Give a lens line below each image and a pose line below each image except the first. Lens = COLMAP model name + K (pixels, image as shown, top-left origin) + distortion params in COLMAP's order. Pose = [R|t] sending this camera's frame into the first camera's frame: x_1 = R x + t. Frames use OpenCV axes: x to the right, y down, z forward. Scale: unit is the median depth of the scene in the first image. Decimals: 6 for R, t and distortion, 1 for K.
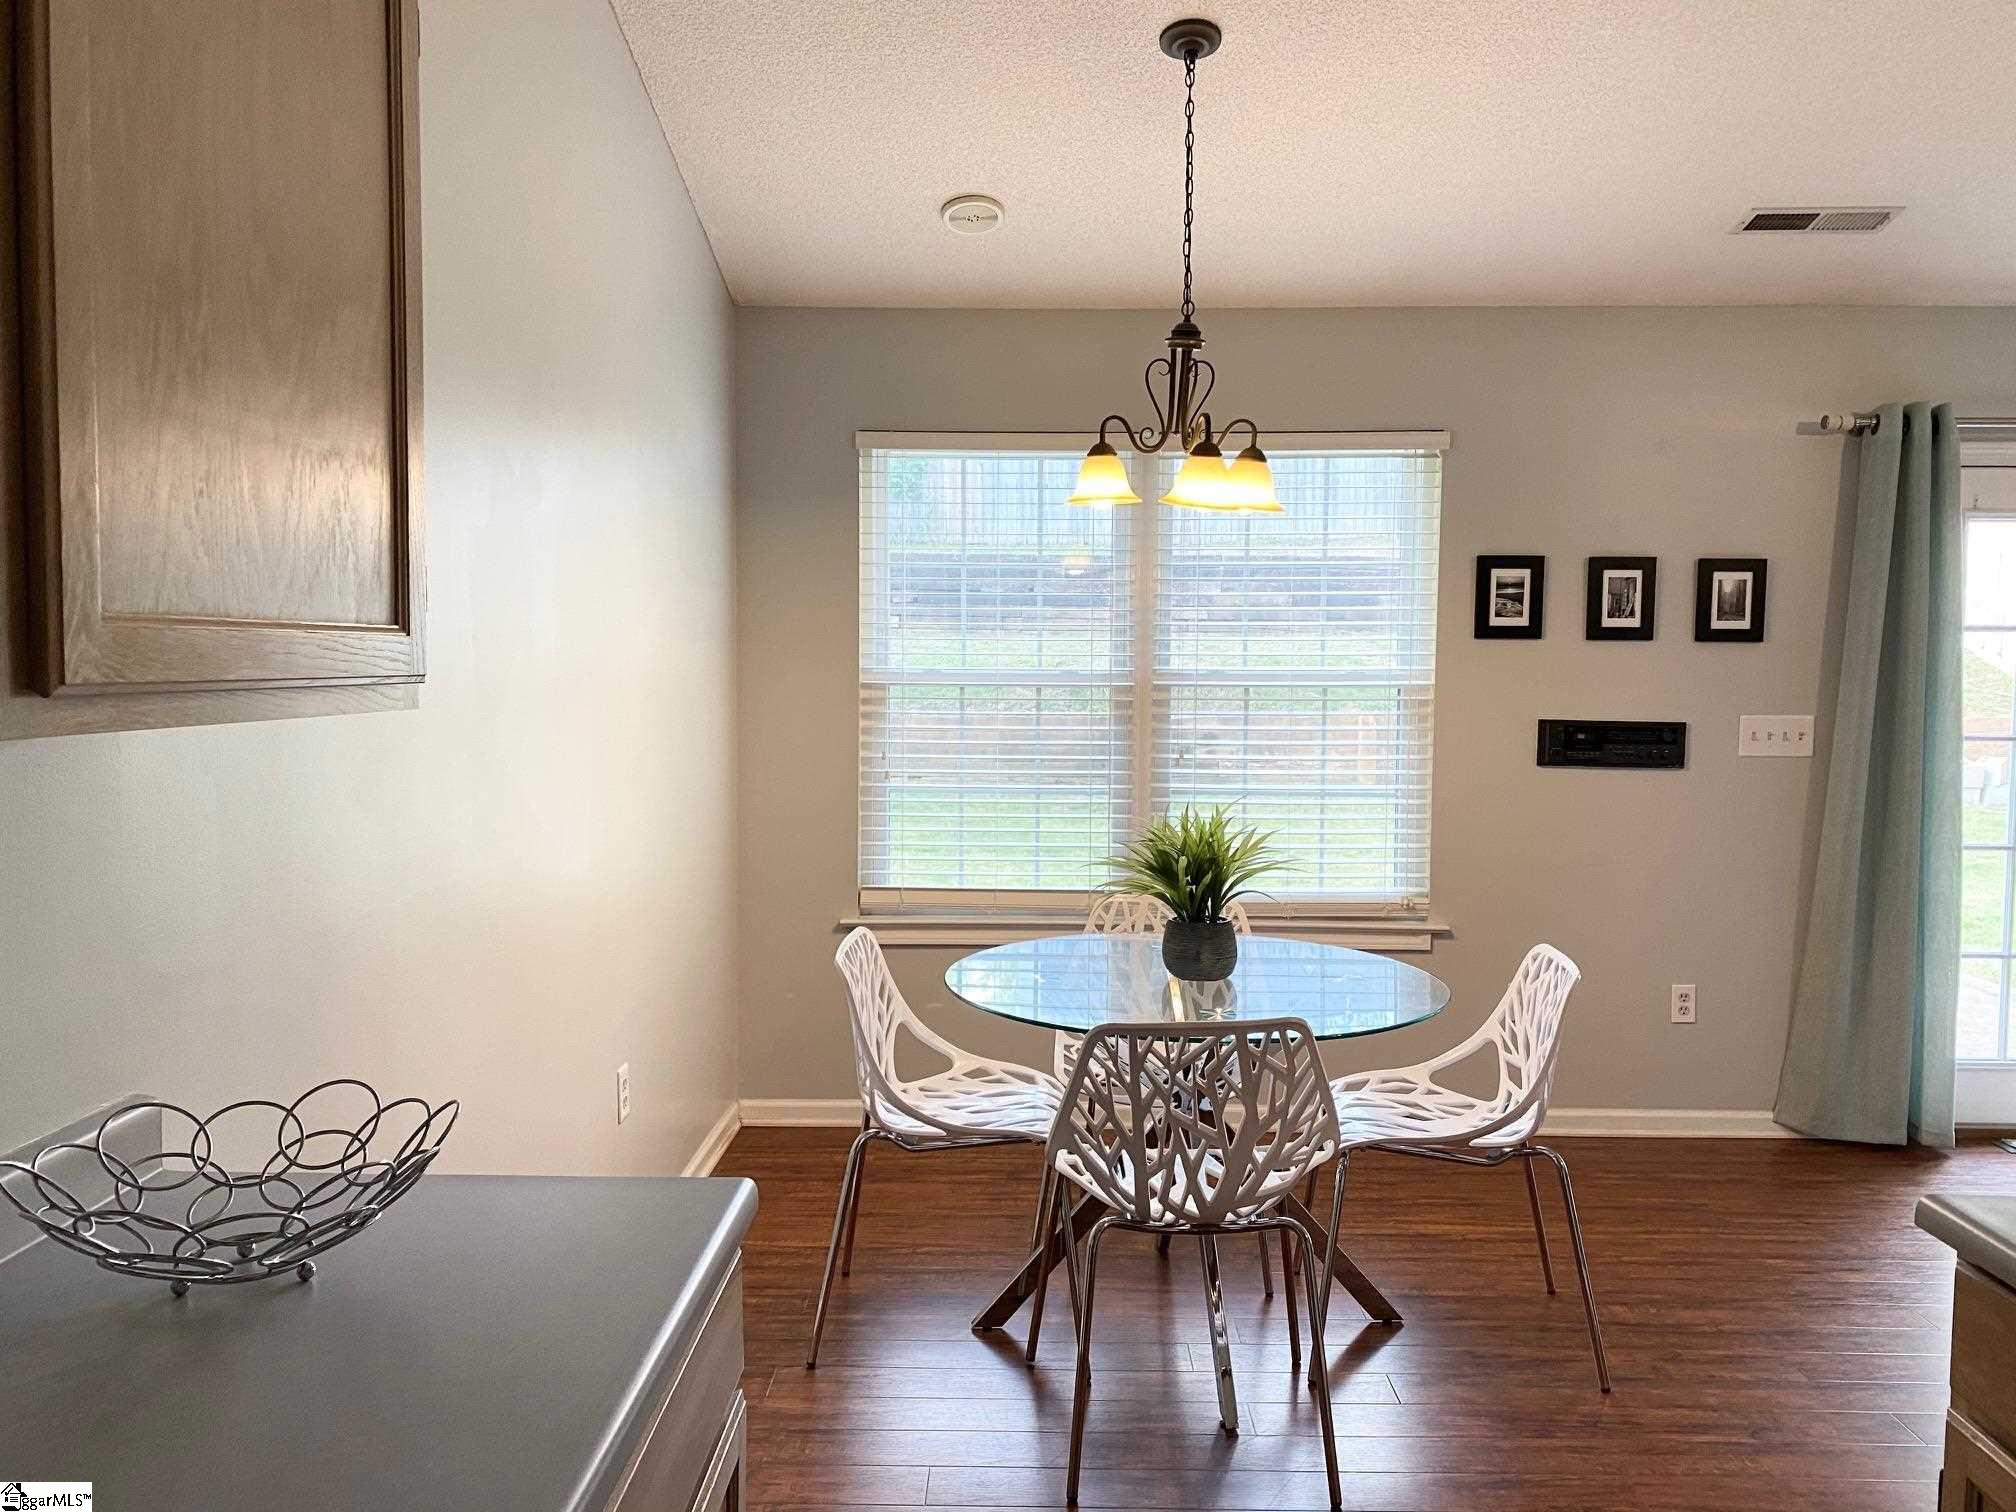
lens RADIAL K [[1530.2, 0, 1016.8], [0, 1530.2, 749.1], [0, 0, 1]] dist [0.031629, -0.058918]
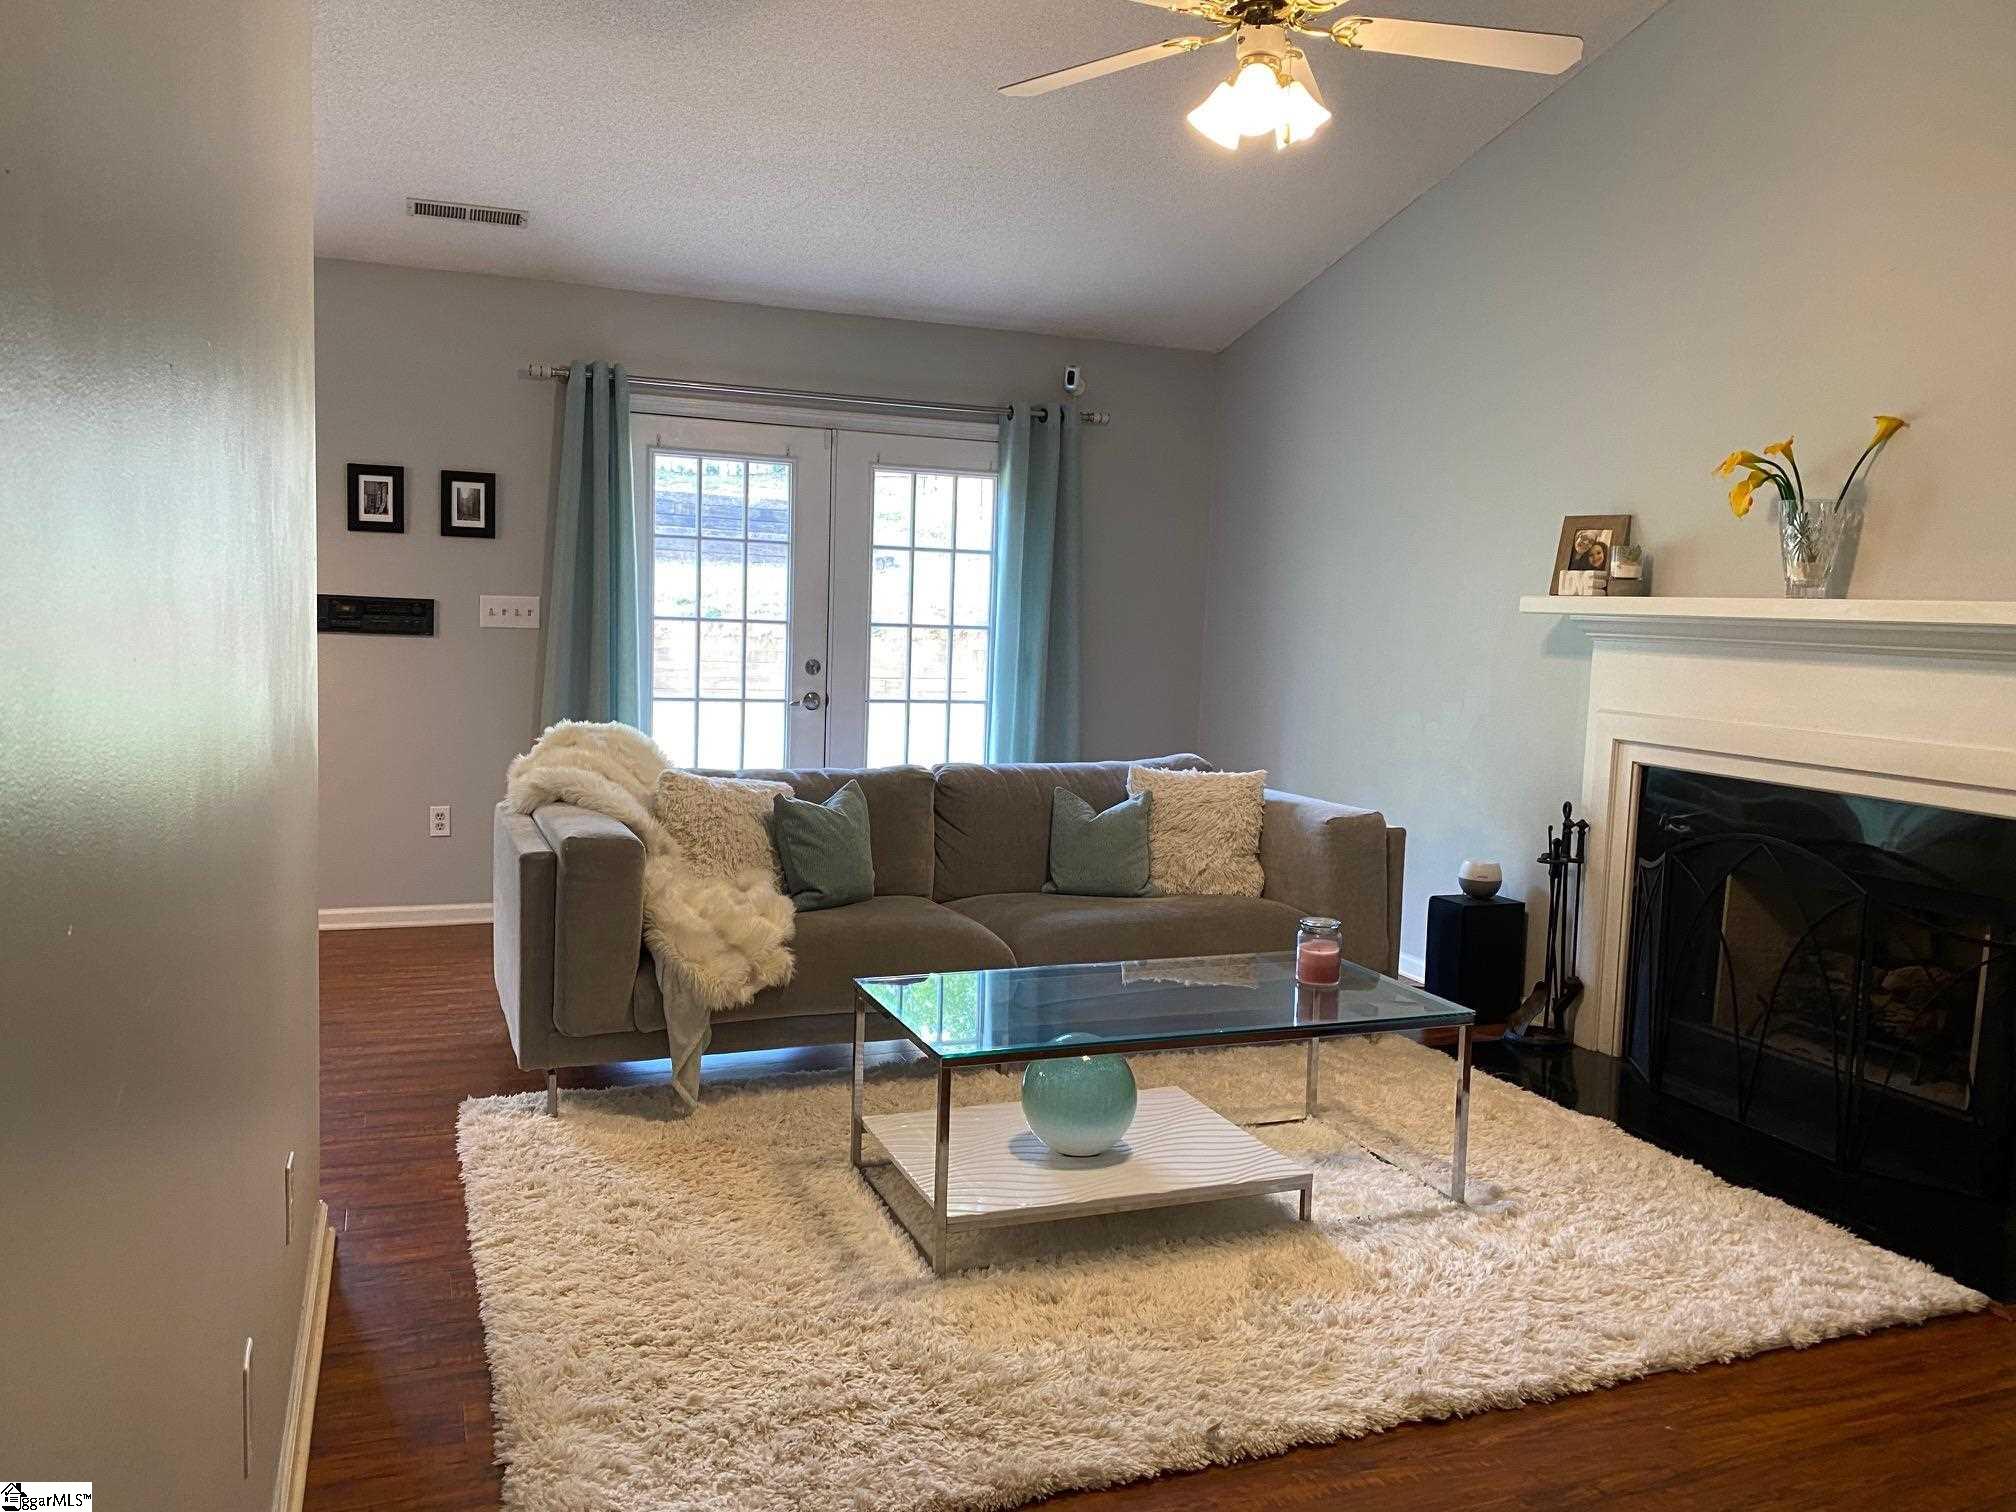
lens RADIAL K [[1530.2, 0, 1004.6], [0, 1530.2, 750.0], [0, 0, 1]] dist [0.031629, -0.058918]
pose [[0.920615, -0.009032, 0.390367, 0.375820], [-0.007502, 0.999139, 0.040808, 0.051962], [-0.390400, -0.040497, 0.919754, -0.361328]]
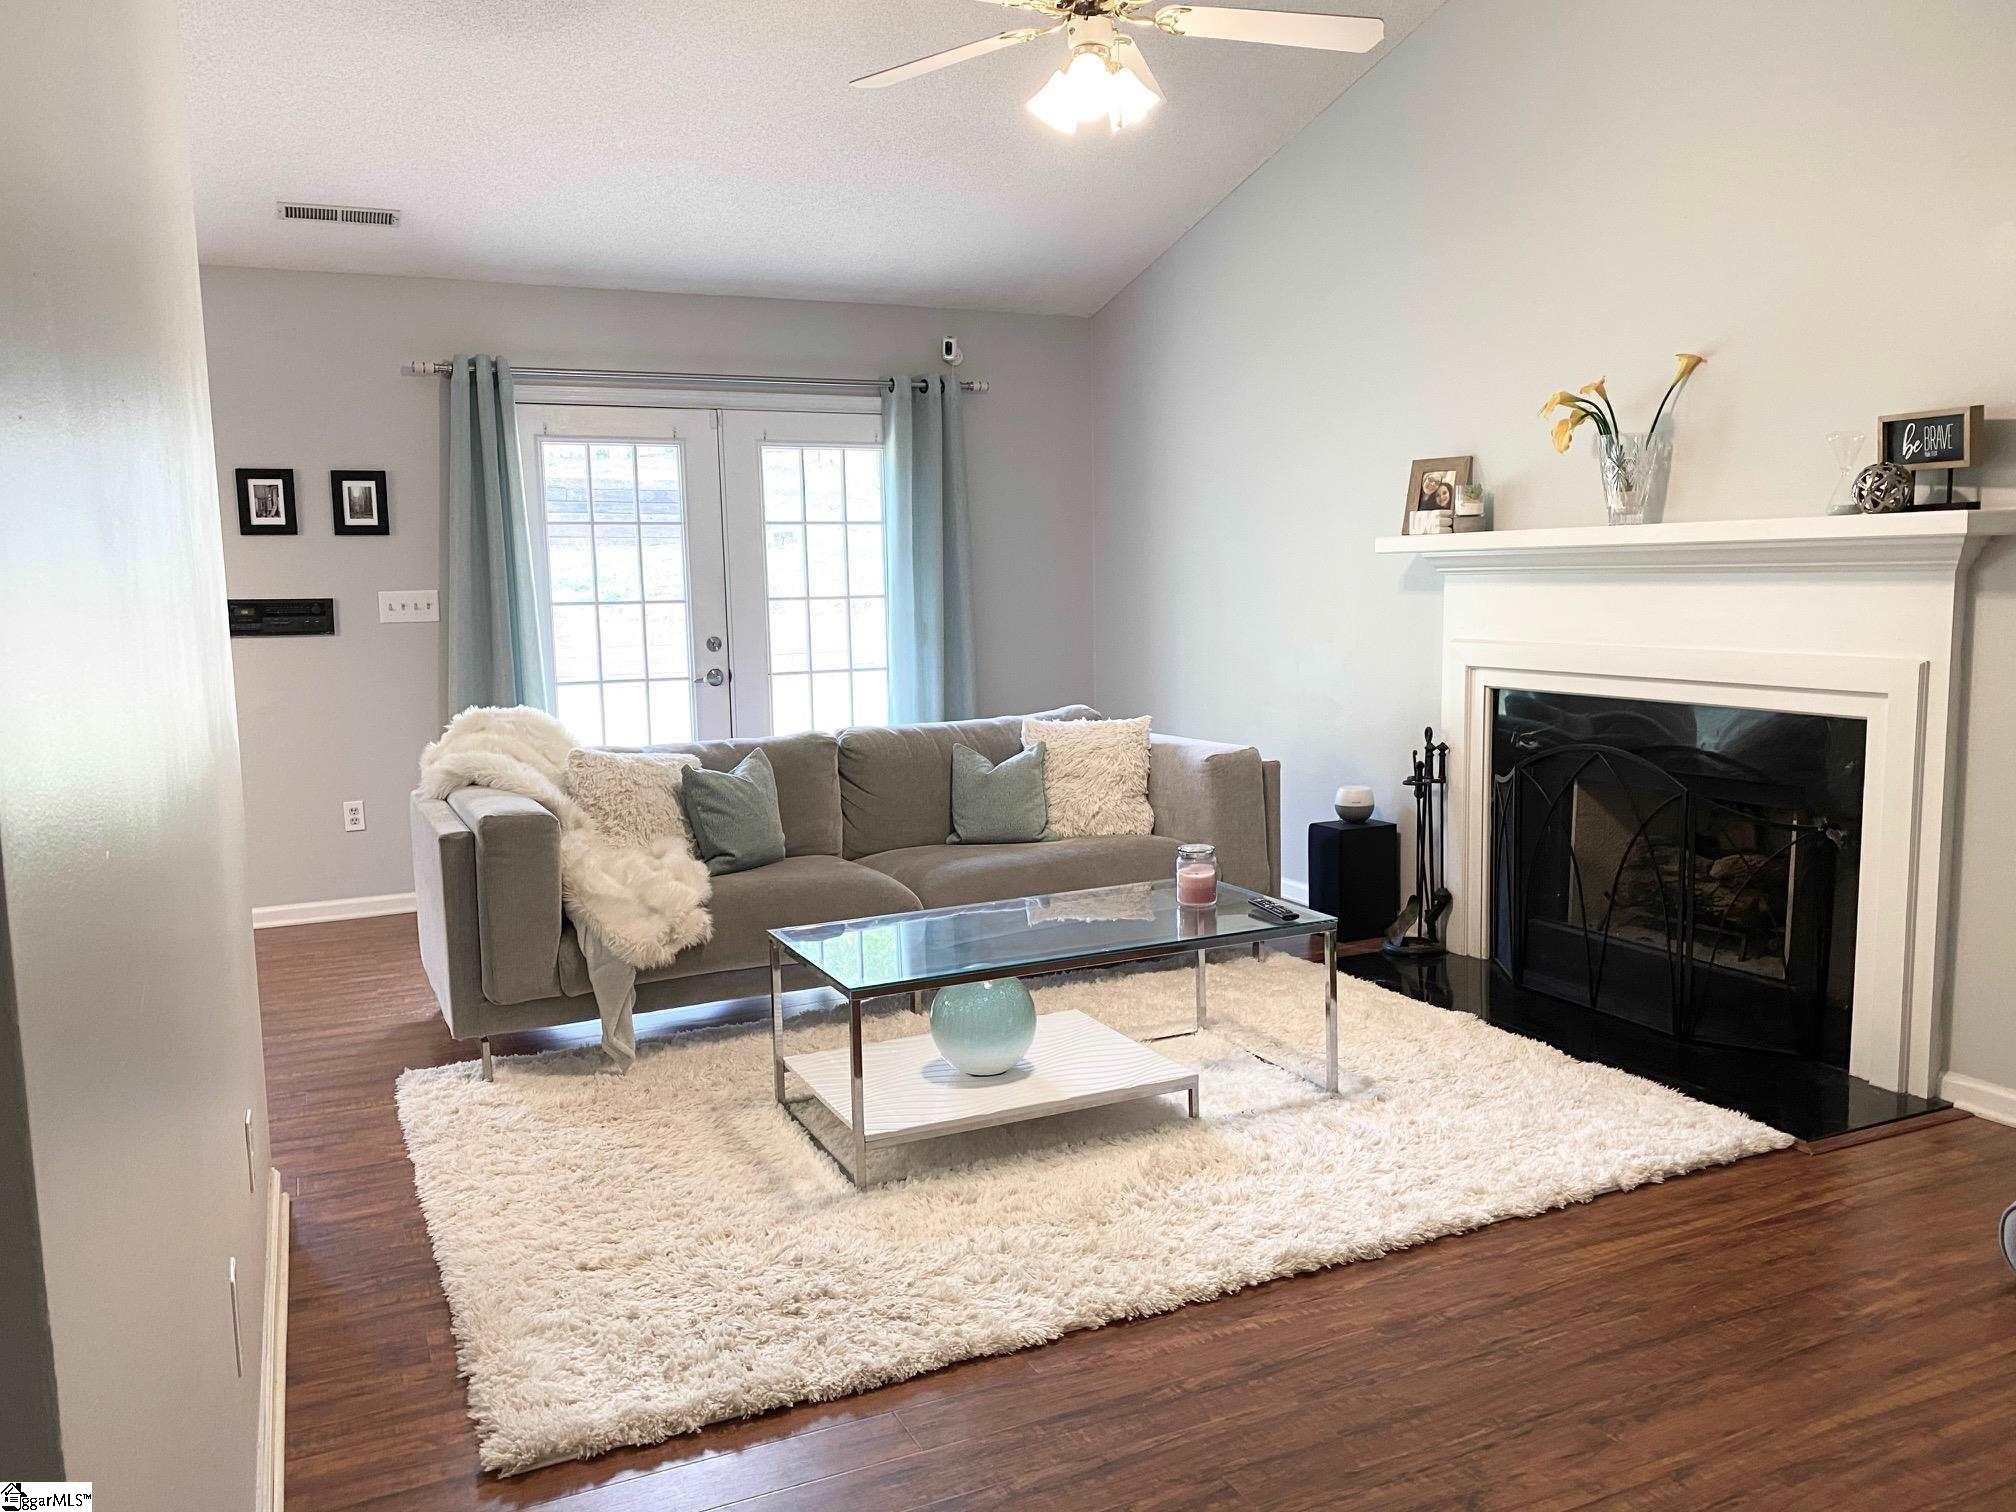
lens RADIAL K [[1530.2, 0, 1014.9], [0, 1530.2, 756.9], [0, 0, 1]] dist [0.031629, -0.058918]
pose [[0.892468, -0.075967, 0.444668, 0.365801], [0.051026, 0.996392, 0.067813, 0.057452], [-0.448215, -0.037831, 0.893125, -0.418198]]
